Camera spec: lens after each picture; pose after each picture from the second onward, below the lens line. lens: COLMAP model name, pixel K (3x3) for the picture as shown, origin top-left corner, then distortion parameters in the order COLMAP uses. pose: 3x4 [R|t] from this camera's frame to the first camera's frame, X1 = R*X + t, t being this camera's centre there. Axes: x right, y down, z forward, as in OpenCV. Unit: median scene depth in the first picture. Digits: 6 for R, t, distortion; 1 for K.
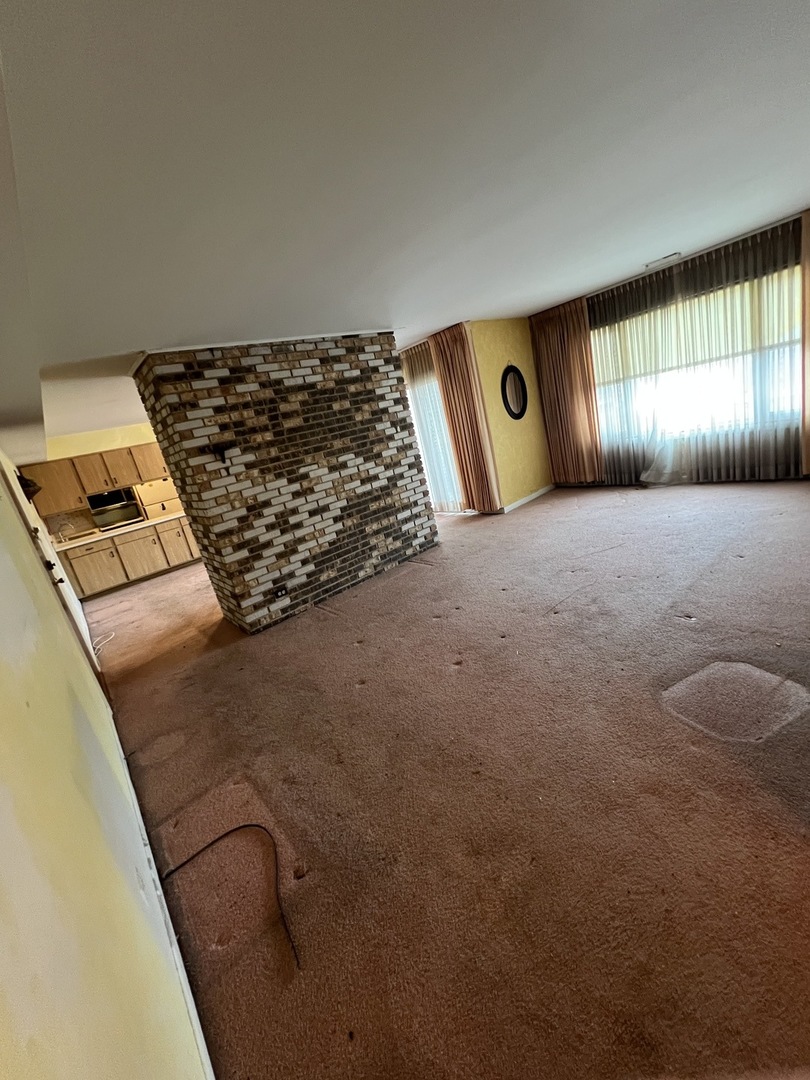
lens RADIAL K [[449.6, 0, 420.3], [0, 449.6, 538.2], [0, 0, 1]] dist [-0.004103, -0.000299]
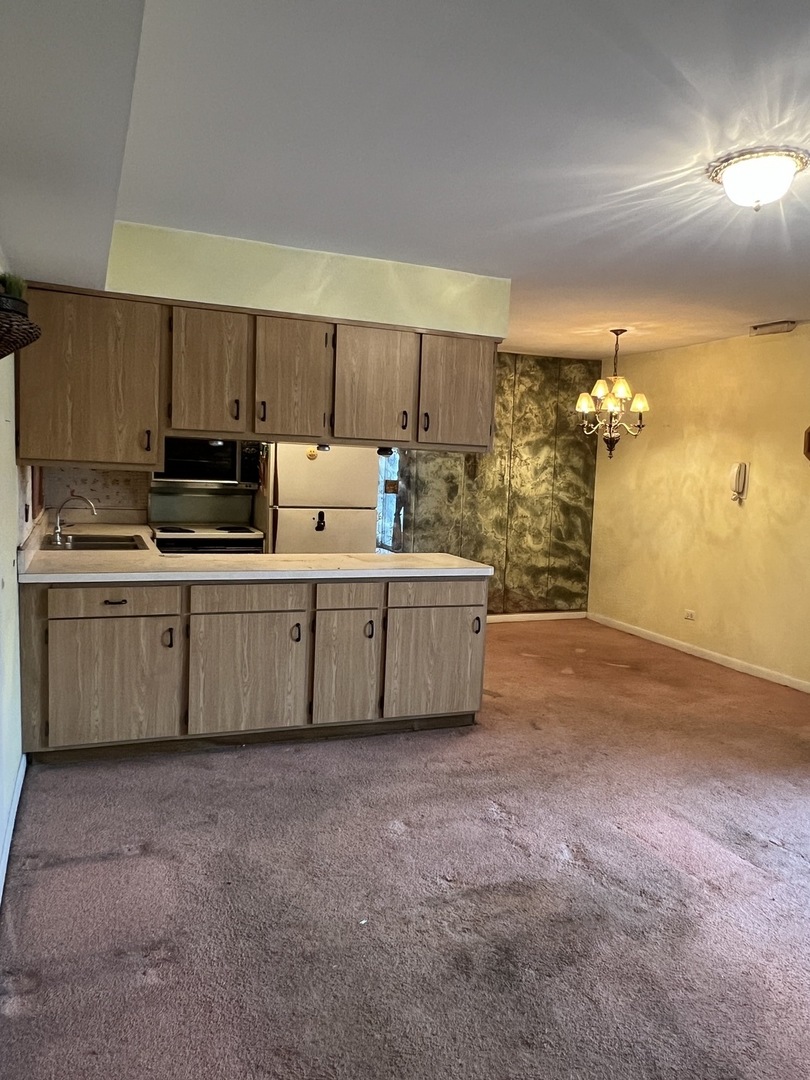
lens RADIAL K [[795.3, 0, 413.2], [0, 795.3, 542.2], [0, 0, 1]] dist [-0.004963, 0.005832]
pose [[0.917307, 0.286276, -0.276755, -0.649580], [-0.320077, 0.943584, -0.084853, -0.049226], [0.236851, 0.166419, 0.957187, 0.825568]]
